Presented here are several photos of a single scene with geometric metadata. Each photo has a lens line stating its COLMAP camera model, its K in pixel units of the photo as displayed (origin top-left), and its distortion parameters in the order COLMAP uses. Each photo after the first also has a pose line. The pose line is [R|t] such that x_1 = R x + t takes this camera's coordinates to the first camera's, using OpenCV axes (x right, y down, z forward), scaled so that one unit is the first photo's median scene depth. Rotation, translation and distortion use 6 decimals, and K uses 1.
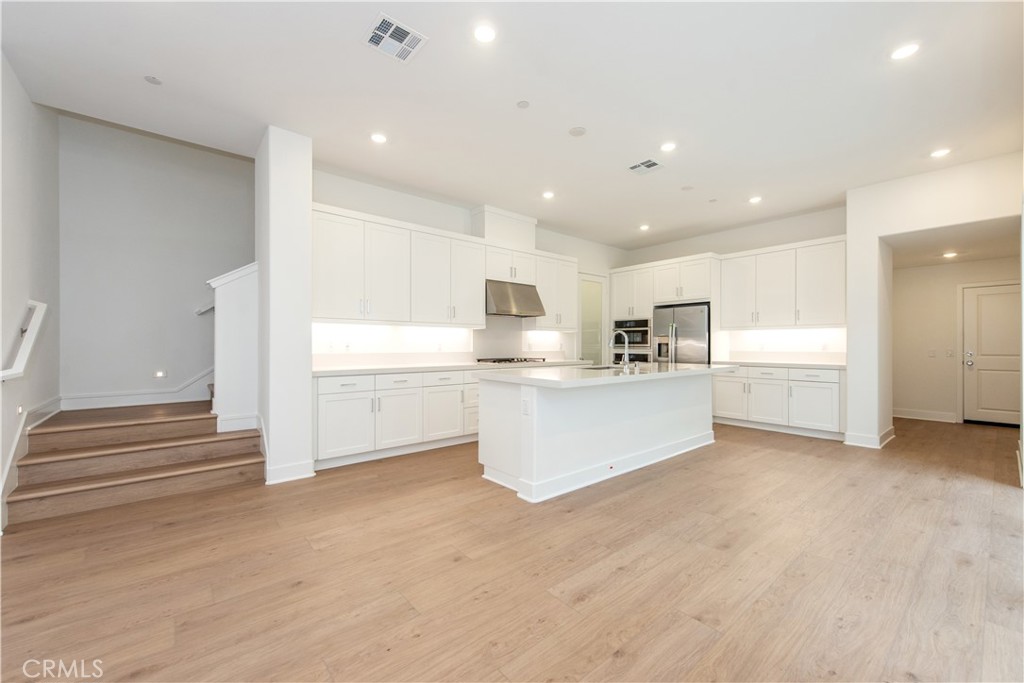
lens RADIAL K [[406.9, 0, 511.5], [0, 406.9, 347.1], [0, 0, 1]] dist [0.007602, -0.002774]
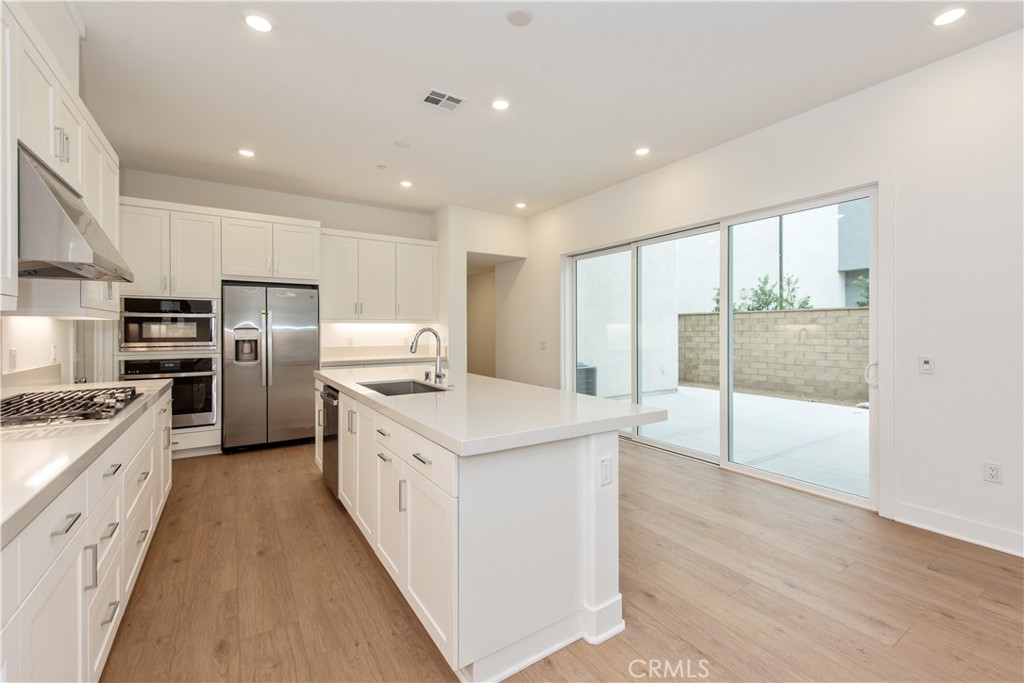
lens RADIAL K [[430.3, 0, 522.3], [0, 430.3, 333.2], [0, 0, 1]] dist [0.002612, -0.000072]
pose [[0.110157, -0.008326, 0.993879, -0.327373], [0.005839, 0.999953, 0.007729, -0.028447], [-0.993897, 0.004952, 0.110201, 0.605915]]
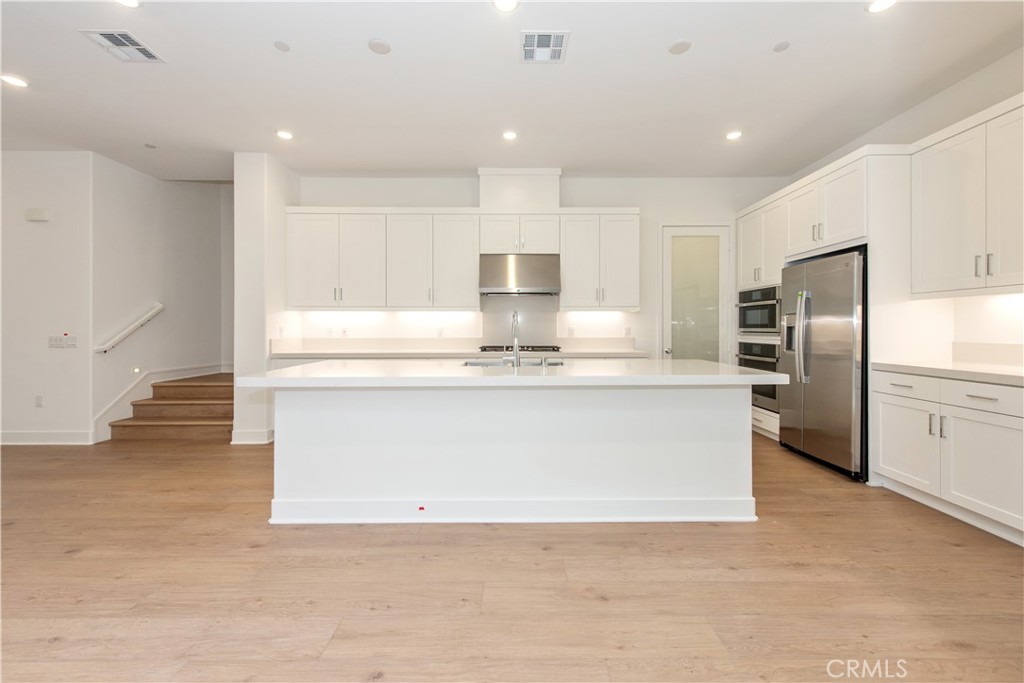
lens RADIAL K [[406.9, 0, 515.1], [0, 406.9, 330.2], [0, 0, 1]] dist [0.007602, -0.002774]
pose [[0.771159, 0.001127, -0.636642, 0.545165], [-0.001154, 0.999999, 0.000371, -0.005256], [0.636642, 0.000449, 0.771159, 0.381919]]
